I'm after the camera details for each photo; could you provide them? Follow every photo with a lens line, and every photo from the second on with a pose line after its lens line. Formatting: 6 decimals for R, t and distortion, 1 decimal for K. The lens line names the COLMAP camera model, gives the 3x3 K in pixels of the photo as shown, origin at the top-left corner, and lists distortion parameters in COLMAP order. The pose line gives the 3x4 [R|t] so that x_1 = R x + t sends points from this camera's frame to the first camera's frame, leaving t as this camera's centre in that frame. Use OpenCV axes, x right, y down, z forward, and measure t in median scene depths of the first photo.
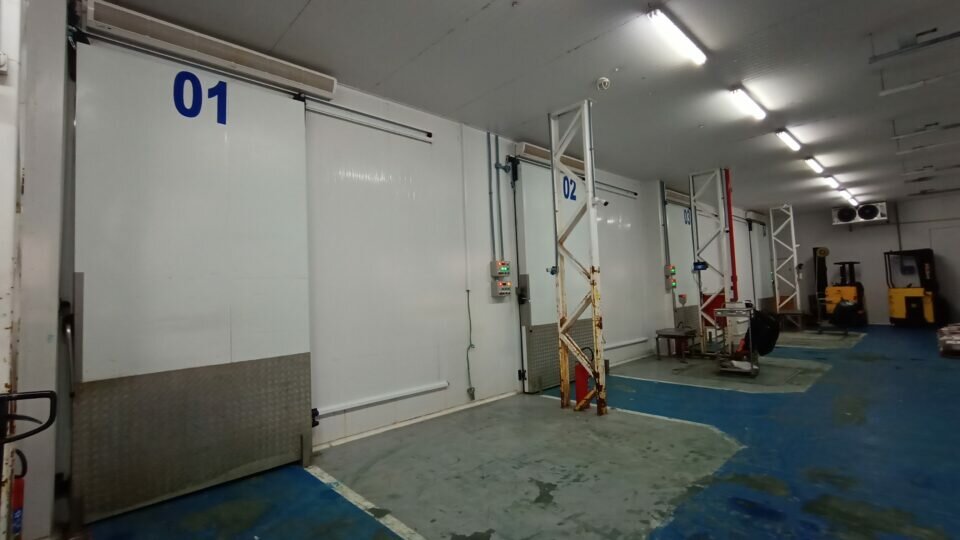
lens RADIAL K [[433.0, 0, 480.2], [0, 433.0, 269.2], [0, 0, 1]] dist [-0.003456, -0.000415]
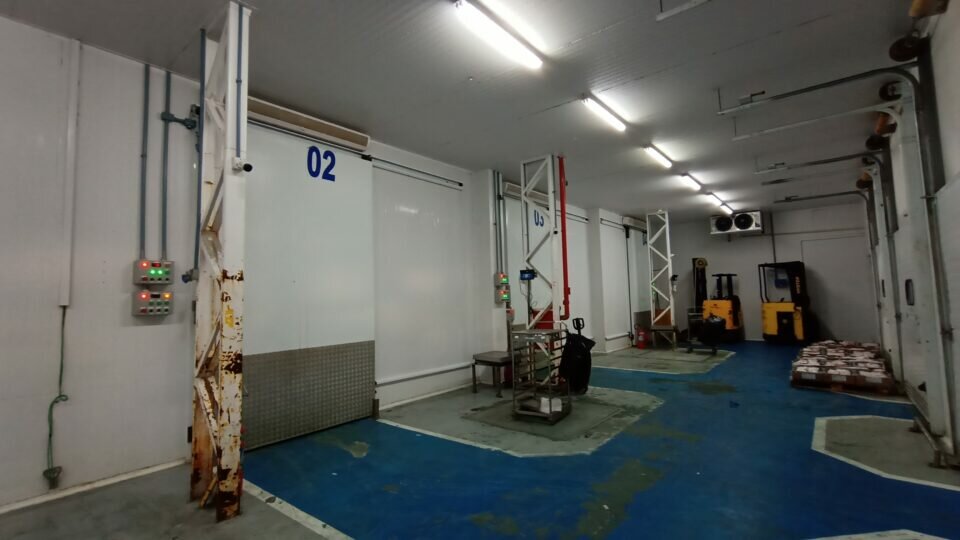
lens RADIAL K [[433.0, 0, 479.2], [0, 433.0, 268.3], [0, 0, 1]] dist [-0.003456, -0.000415]
pose [[0.991793, 0.019993, 0.126284, 0.289002], [-0.017696, 0.999657, -0.019288, -0.001986], [-0.126626, 0.016895, 0.991807, 0.190779]]
